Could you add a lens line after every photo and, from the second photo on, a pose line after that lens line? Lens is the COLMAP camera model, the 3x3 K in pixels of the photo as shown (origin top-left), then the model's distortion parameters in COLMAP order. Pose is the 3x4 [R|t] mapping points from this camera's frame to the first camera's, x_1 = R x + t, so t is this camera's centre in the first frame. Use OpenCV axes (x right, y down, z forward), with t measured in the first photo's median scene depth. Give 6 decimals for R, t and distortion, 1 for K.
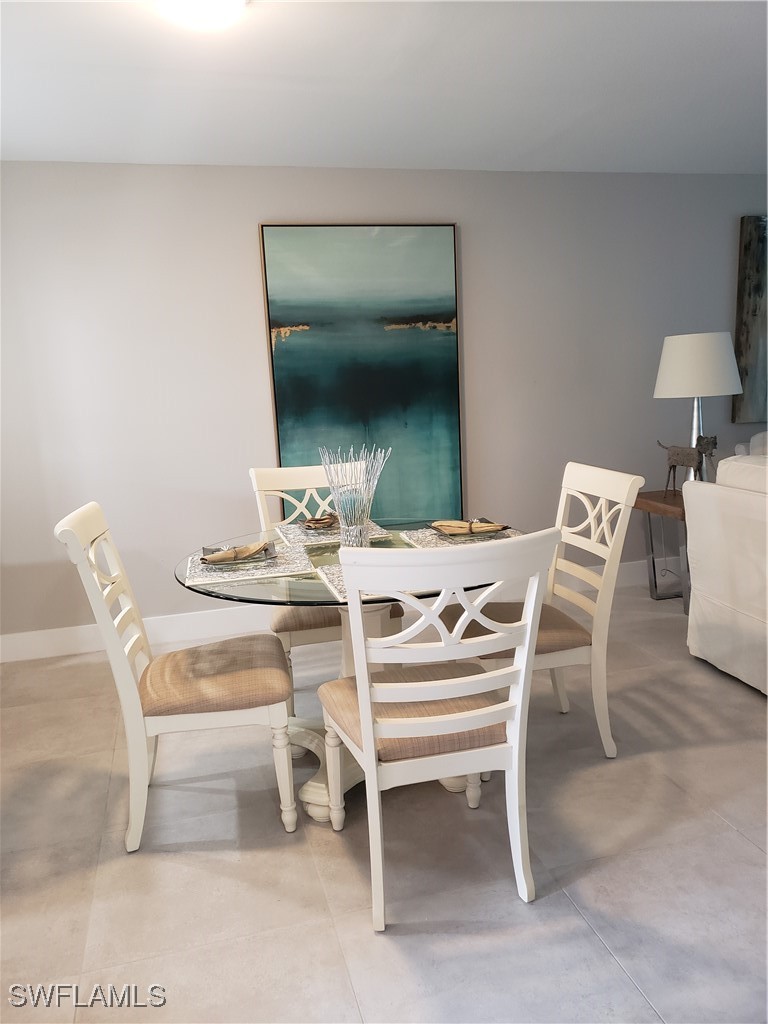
lens RADIAL K [[781.7, 0, 384.2], [0, 781.7, 525.2], [0, 0, 1]] dist [0.011696, 0.007055]
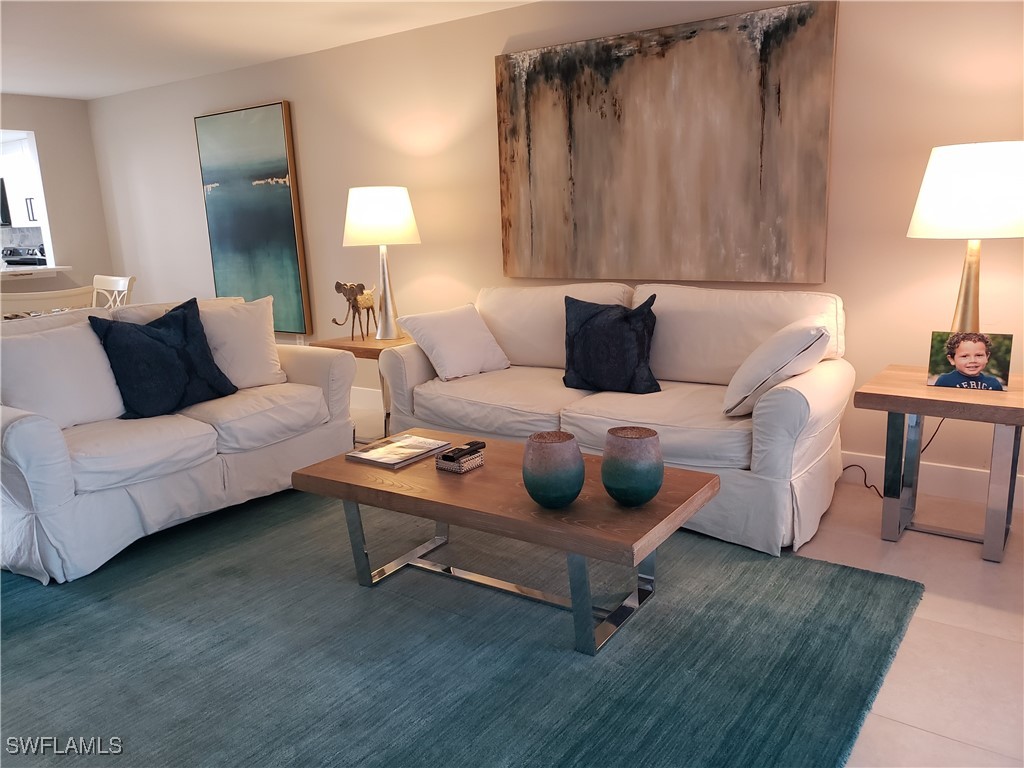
lens RADIAL K [[781.7, 0, 512.0], [0, 781.7, 384.0], [0, 0, 1]] dist [0.011696, 0.007055]
pose [[0.622968, 0.184392, -0.760204, 1.322015], [-0.154839, 0.981659, 0.111221, -0.122584], [0.766769, 0.048422, 0.640094, 0.459551]]
